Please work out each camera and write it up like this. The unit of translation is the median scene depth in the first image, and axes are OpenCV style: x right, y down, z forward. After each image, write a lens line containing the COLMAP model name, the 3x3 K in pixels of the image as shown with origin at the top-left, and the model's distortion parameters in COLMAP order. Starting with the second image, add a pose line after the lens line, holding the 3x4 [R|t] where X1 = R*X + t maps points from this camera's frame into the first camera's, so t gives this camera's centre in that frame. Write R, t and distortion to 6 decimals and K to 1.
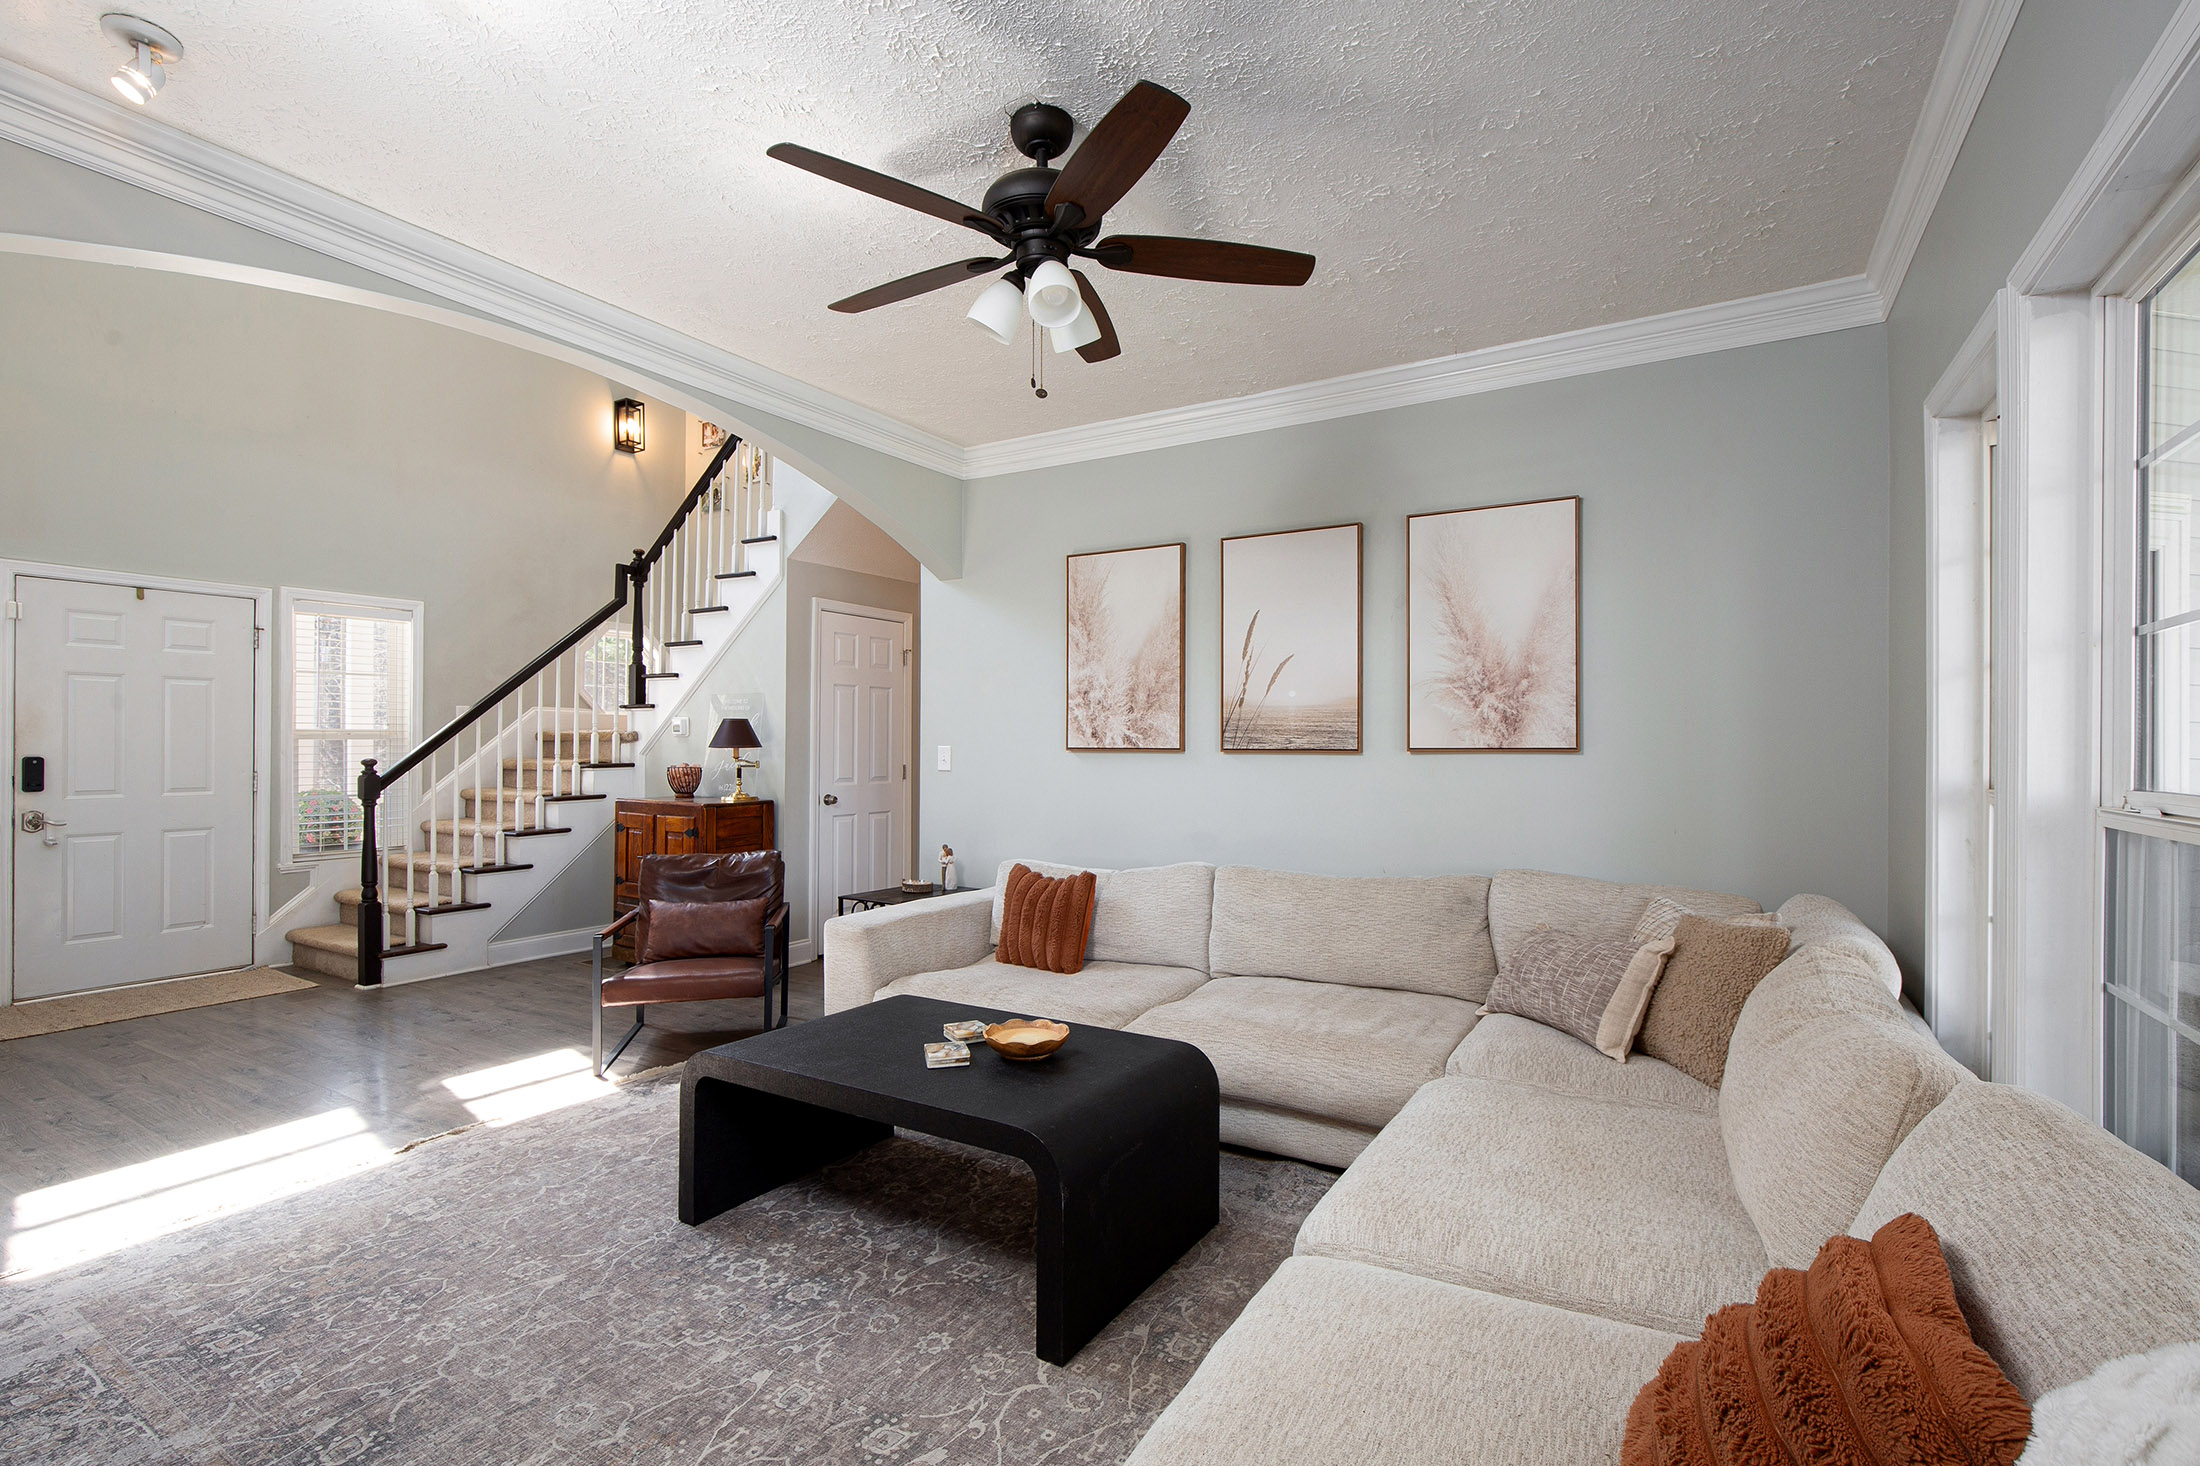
lens RADIAL K [[1004.2, 0, 1121.3], [0, 1004.2, 749.6], [0, 0, 1]] dist [-0.000771, -0.000455]
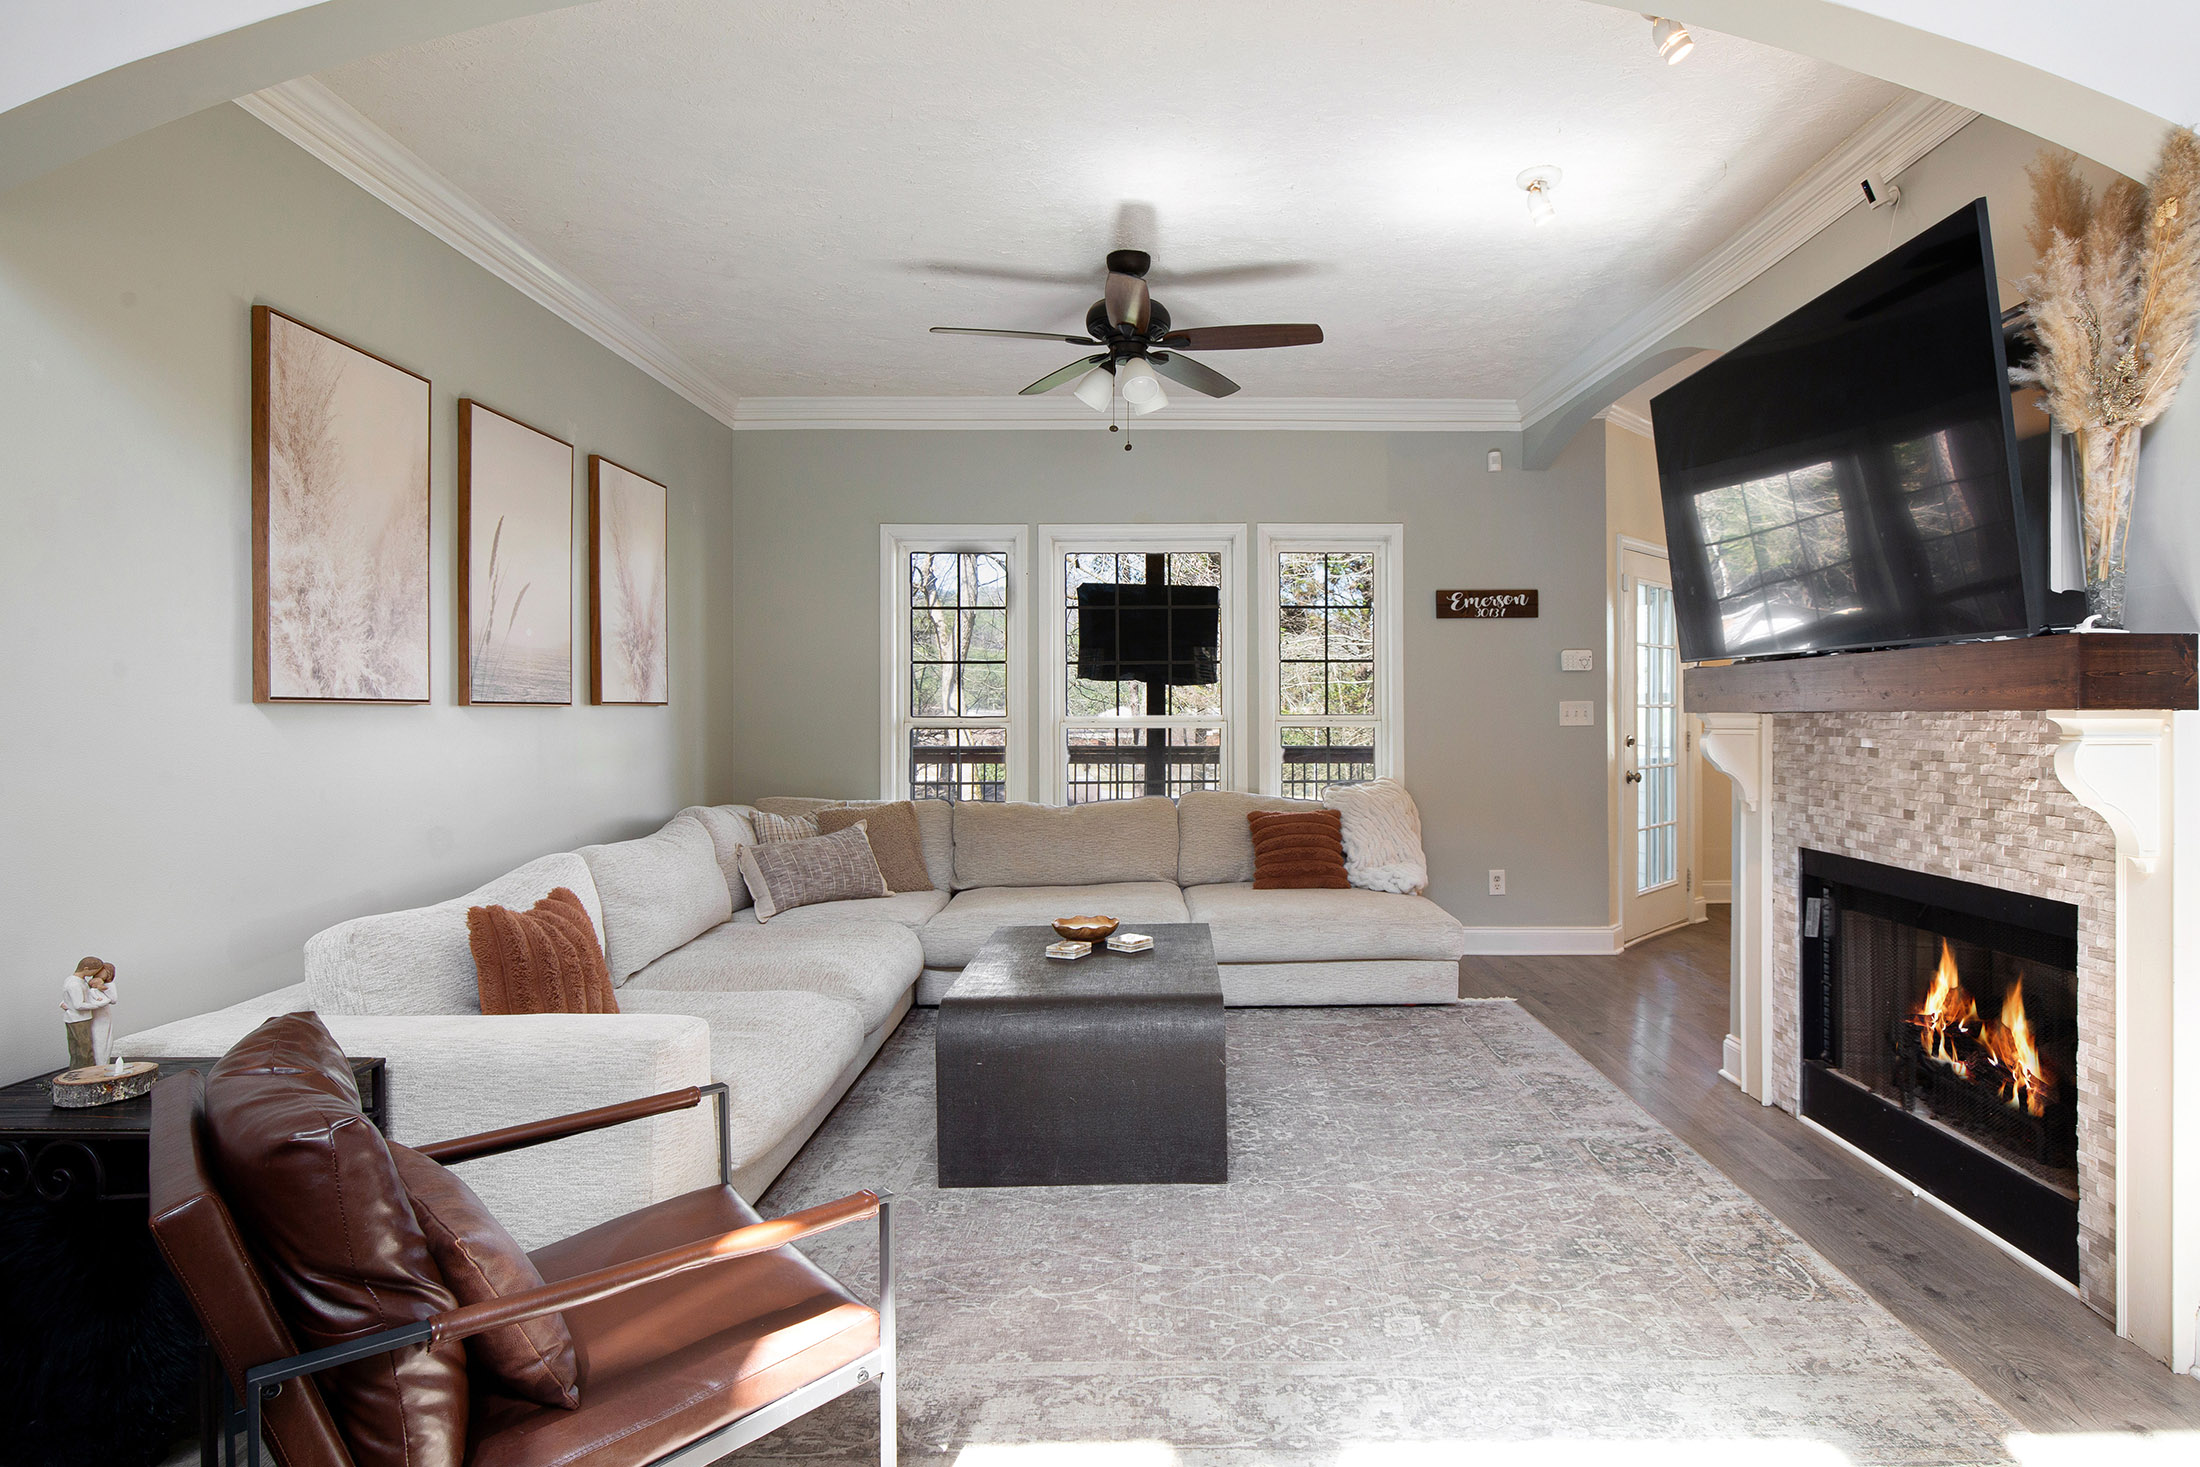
lens RADIAL K [[1171.2, 0, 1163.2], [0, 1171.2, 714.4], [0, 0, 1]] dist [-0.003490, 0.001553]
pose [[-0.512289, -0.001458, 0.858812, -0.811070], [0.005939, 0.999969, 0.005240, 0.006796], [-0.858793, 0.007785, -0.512264, 0.958773]]
